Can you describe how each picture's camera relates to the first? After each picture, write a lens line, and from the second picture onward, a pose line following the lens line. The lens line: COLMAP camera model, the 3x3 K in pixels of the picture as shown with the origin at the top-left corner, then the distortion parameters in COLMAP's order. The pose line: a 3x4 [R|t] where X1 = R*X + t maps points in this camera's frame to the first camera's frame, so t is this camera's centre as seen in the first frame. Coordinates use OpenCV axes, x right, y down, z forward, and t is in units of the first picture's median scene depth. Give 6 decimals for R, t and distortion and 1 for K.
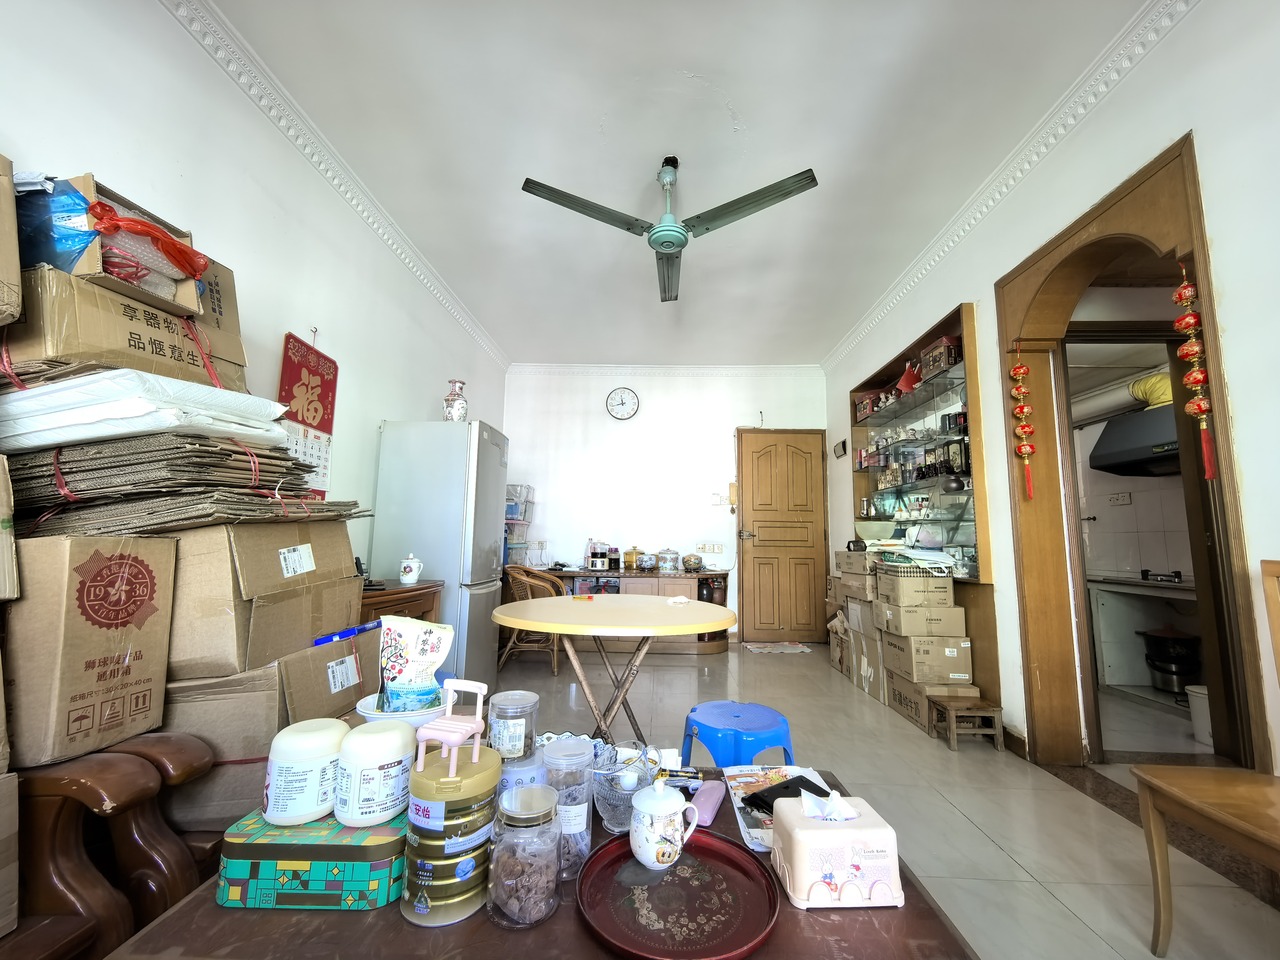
lens RADIAL K [[507.1, 0, 646.0], [0, 507.1, 477.6], [0, 0, 1]] dist [0.008462, -0.000421]
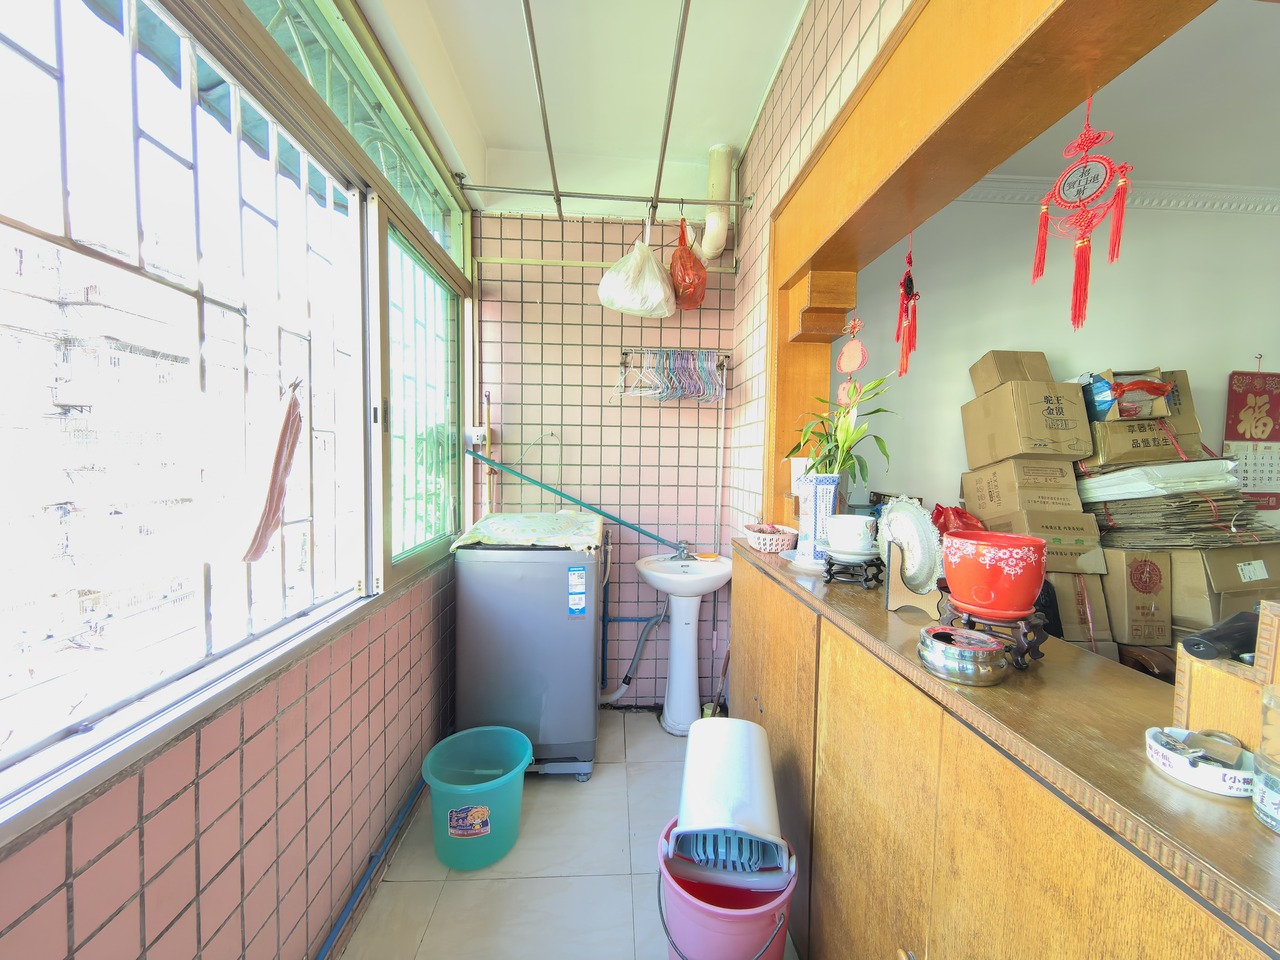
lens RADIAL K [[507.1, 0, 646.0], [0, 507.1, 477.6], [0, 0, 1]] dist [0.008462, -0.000421]
pose [[0.103047, 0.031326, -0.994183, 0.699549], [0.118148, 0.992043, 0.043504, -0.425472], [0.987635, -0.121943, 0.098526, -0.985328]]
